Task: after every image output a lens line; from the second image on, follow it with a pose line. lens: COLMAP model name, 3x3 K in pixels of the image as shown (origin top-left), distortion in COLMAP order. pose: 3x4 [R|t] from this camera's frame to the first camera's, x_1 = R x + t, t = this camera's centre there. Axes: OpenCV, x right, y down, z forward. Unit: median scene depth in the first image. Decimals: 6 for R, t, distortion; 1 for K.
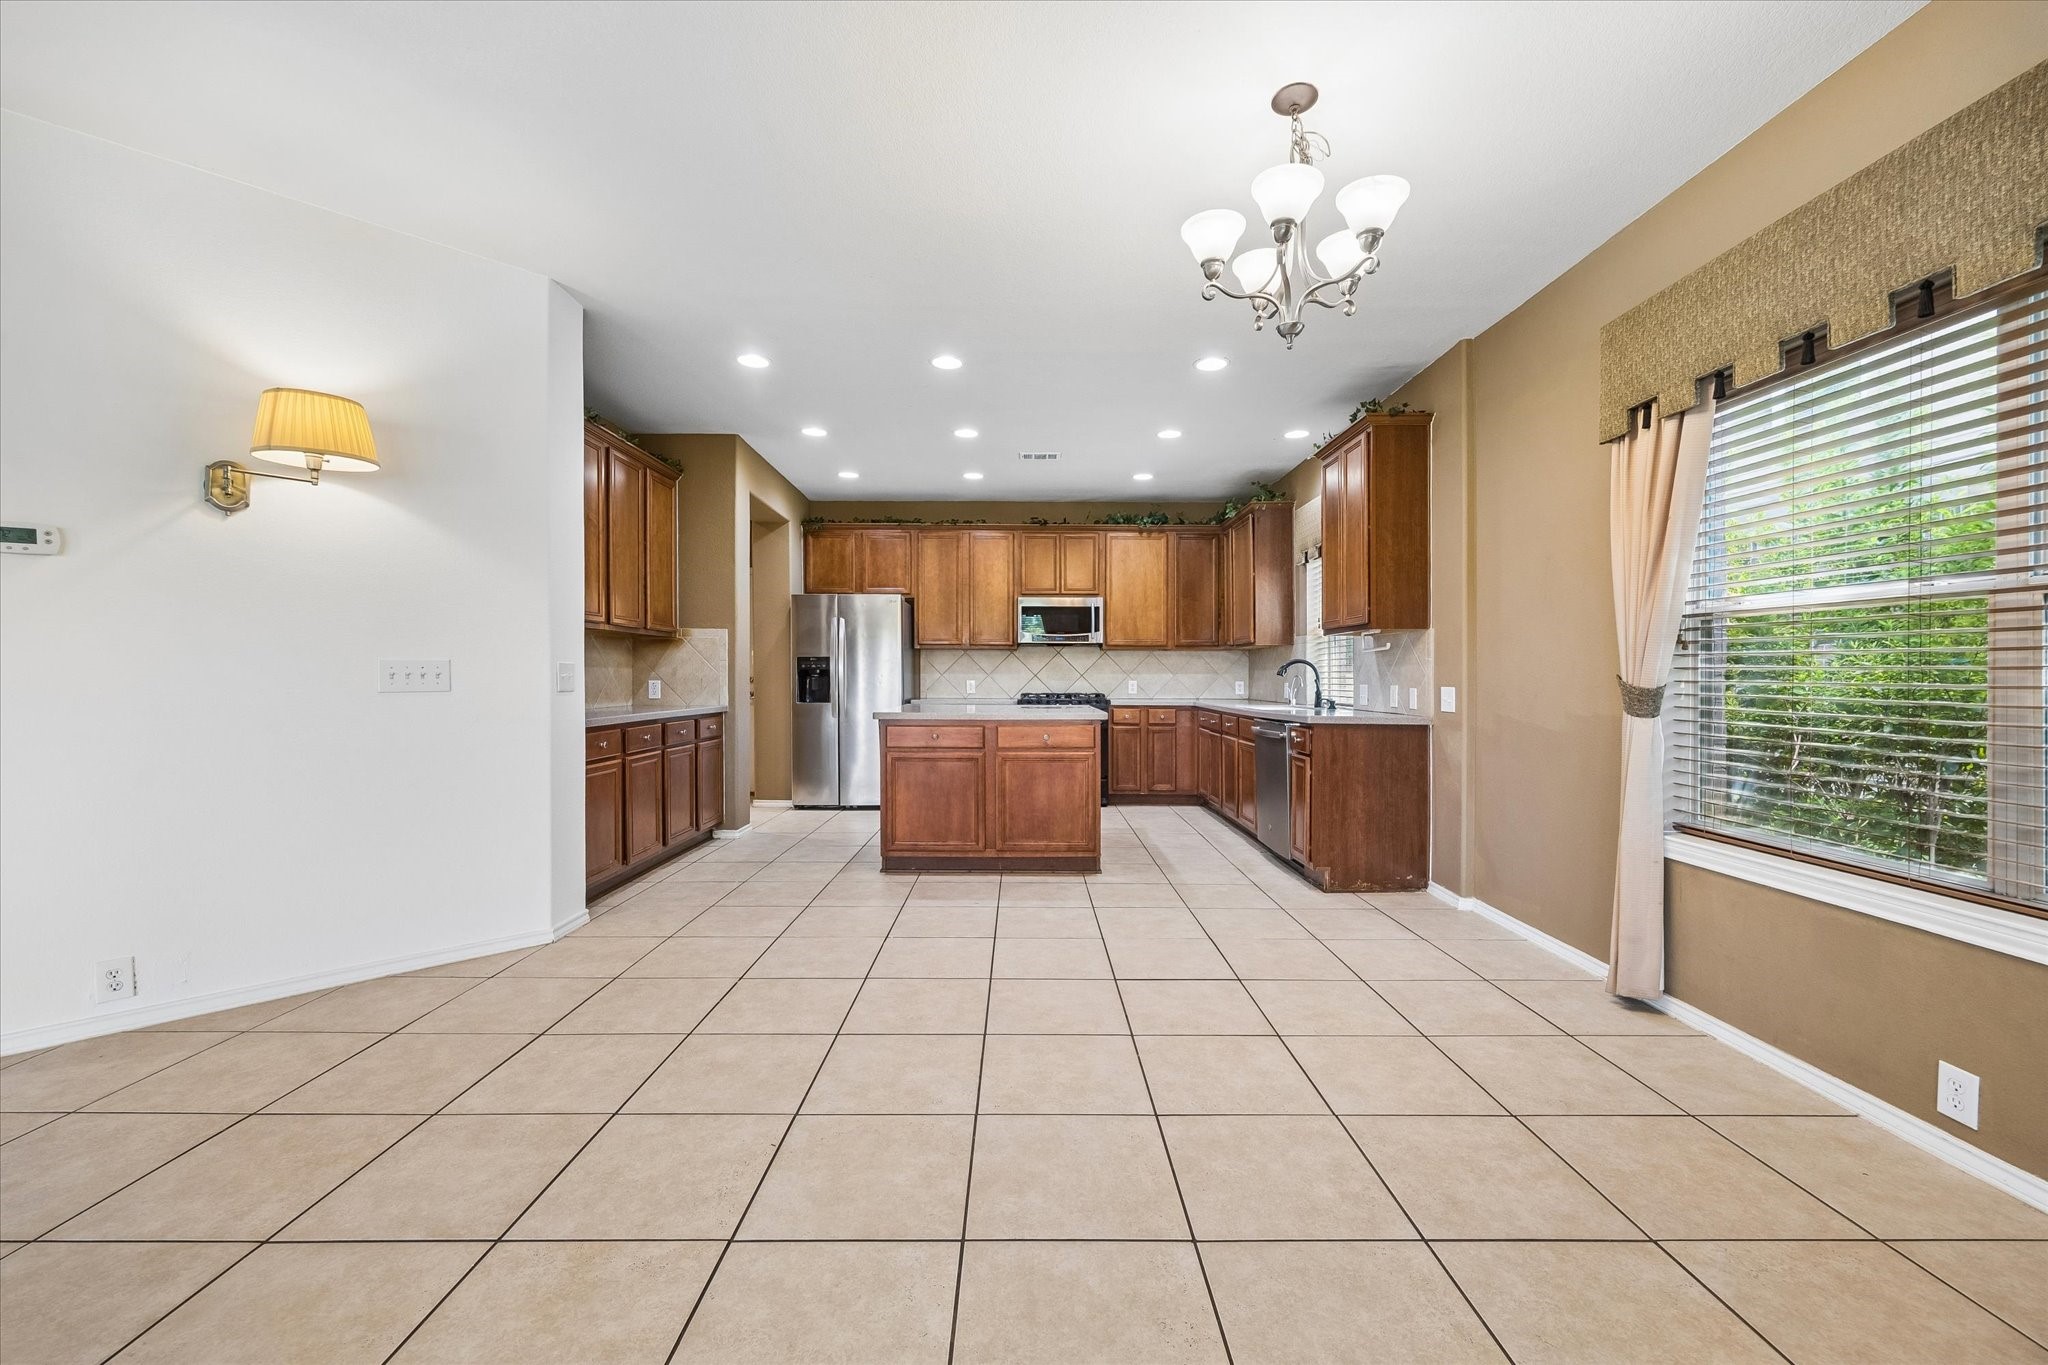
lens RADIAL K [[827.6, 0, 1035.1], [0, 827.6, 680.5], [0, 0, 1]] dist [0.000319, 0.000033]
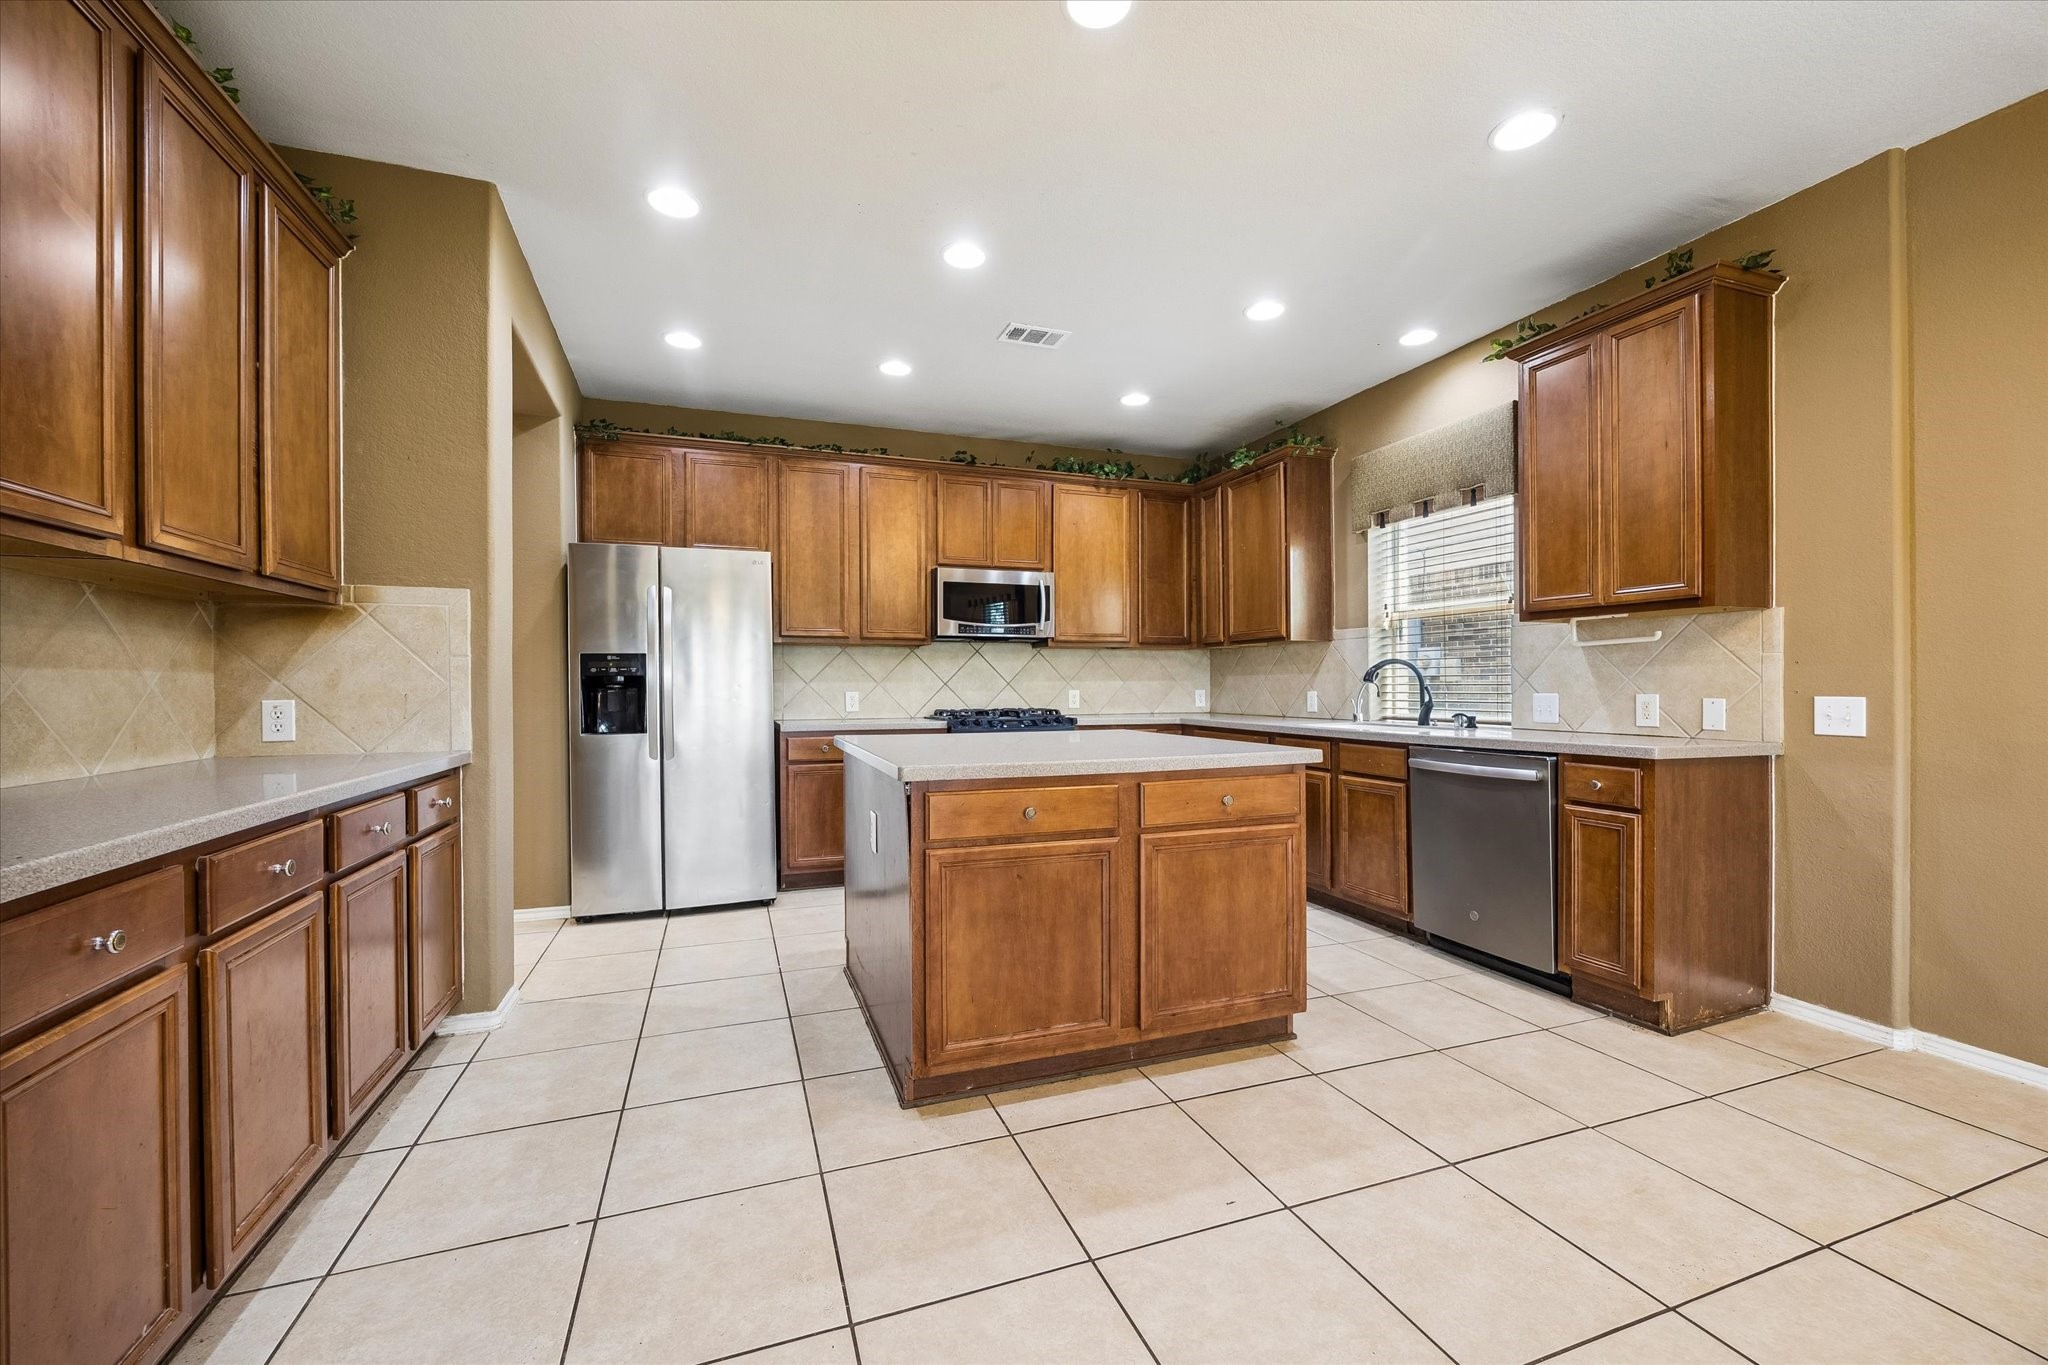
lens RADIAL K [[816.0, 0, 1024.0], [0, 816.0, 682.5], [0, 0, 1]] dist [-0.001294, -0.000566]
pose [[0.942603, -0.006116, 0.333859, -0.211446], [0.008561, 0.999946, -0.005851, -0.003258], [-0.333805, 0.008373, 0.942605, 0.419524]]
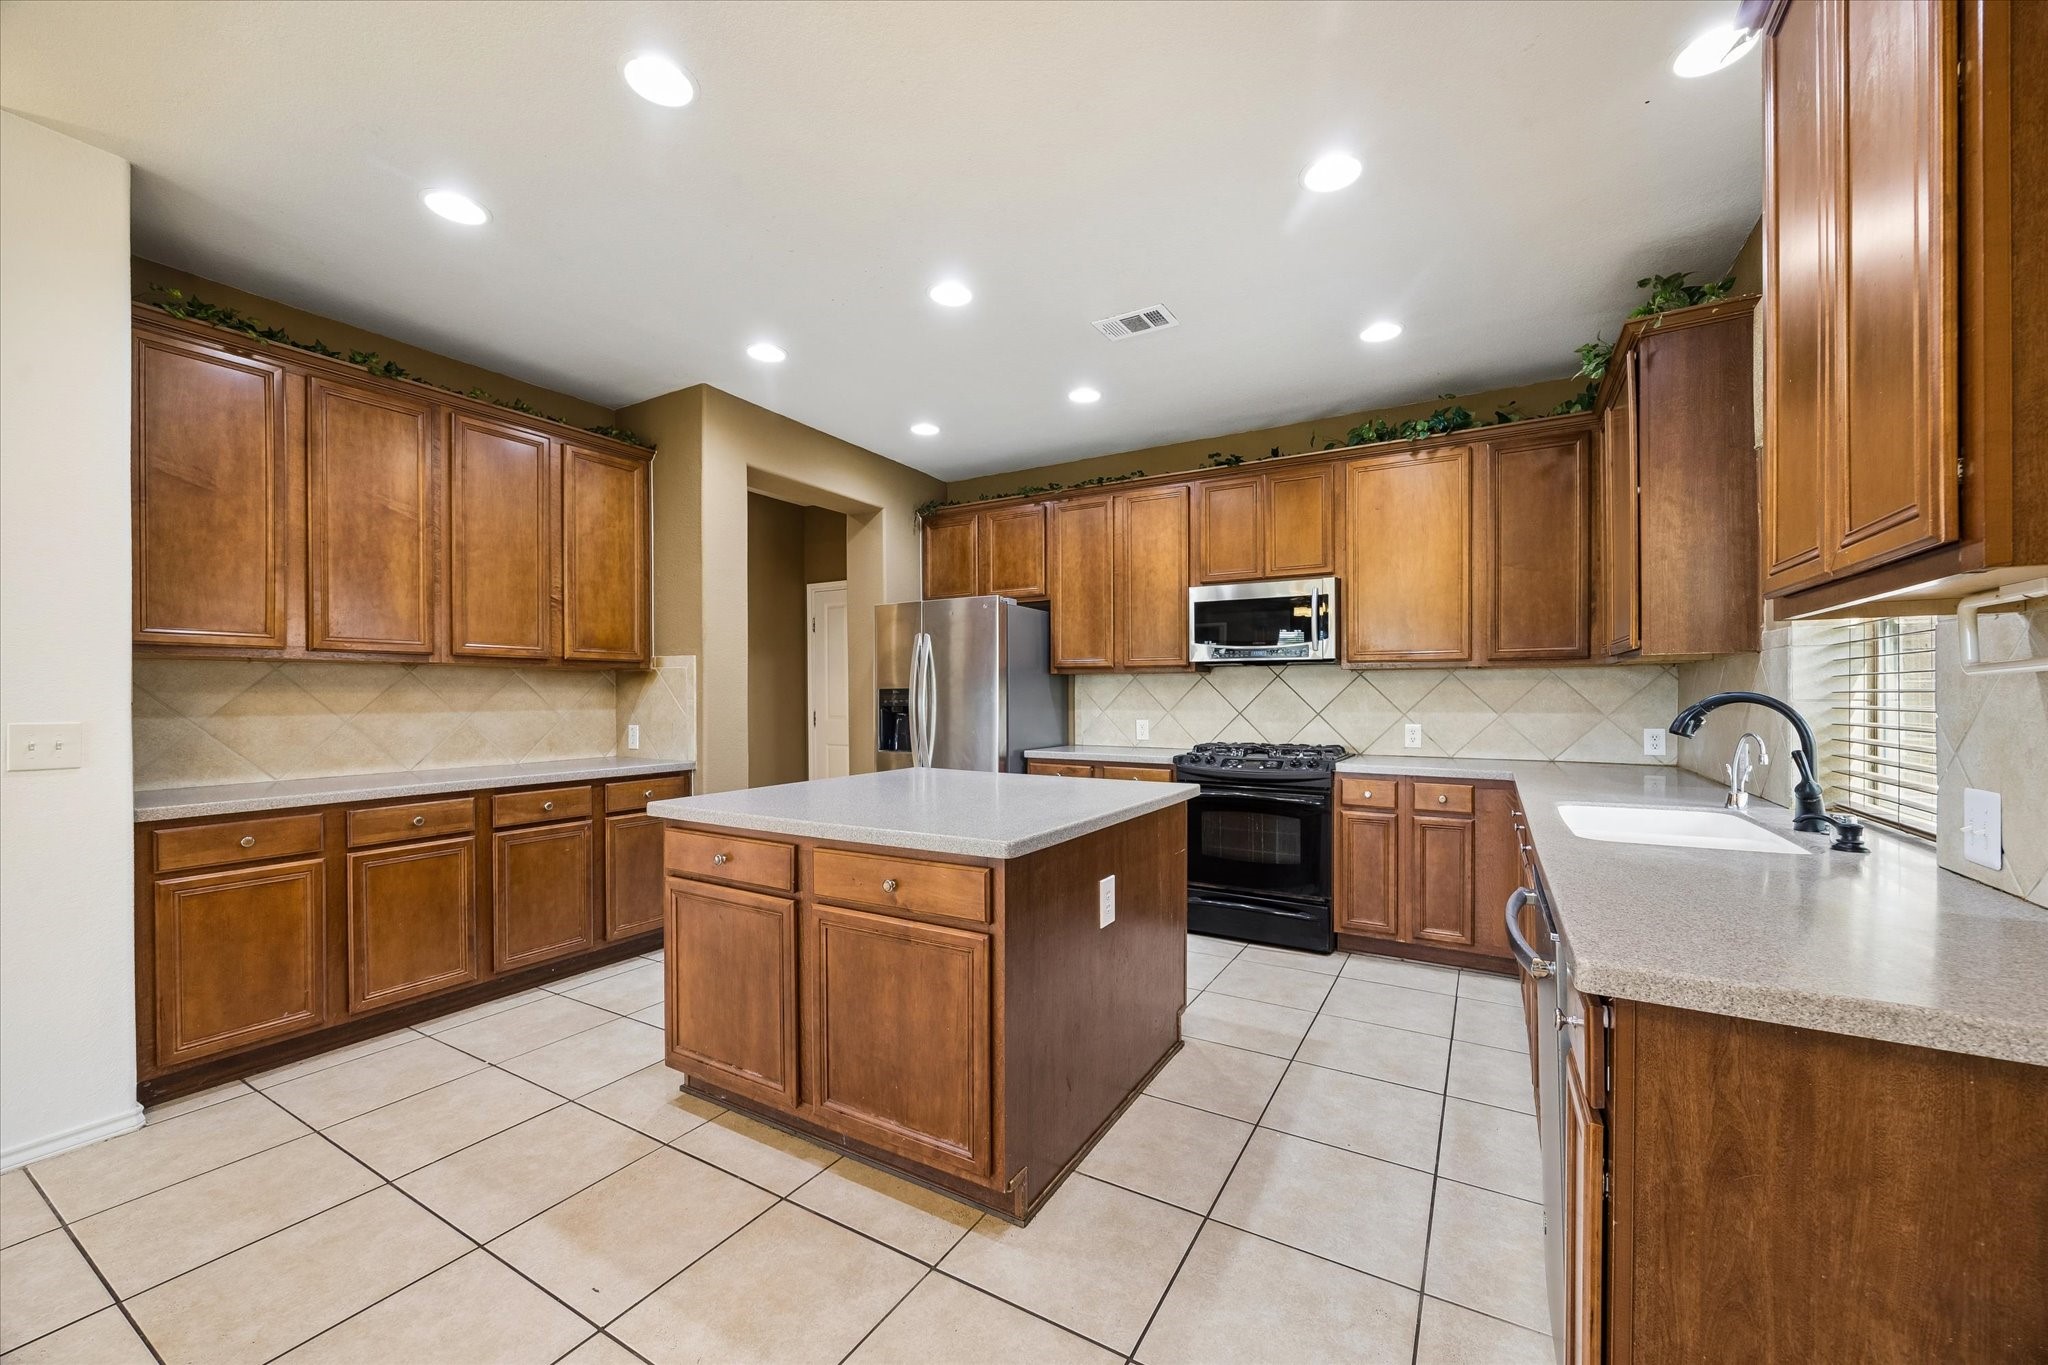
lens RADIAL K [[800.4, 0, 1026.3], [0, 800.4, 694.9], [0, 0, 1]] dist [0.000527, -0.000024]
pose [[0.854594, -0.003899, -0.519283, 0.222058], [0.002562, 0.999991, -0.003291, -0.023008], [0.519291, 0.001482, 0.854596, 0.510561]]
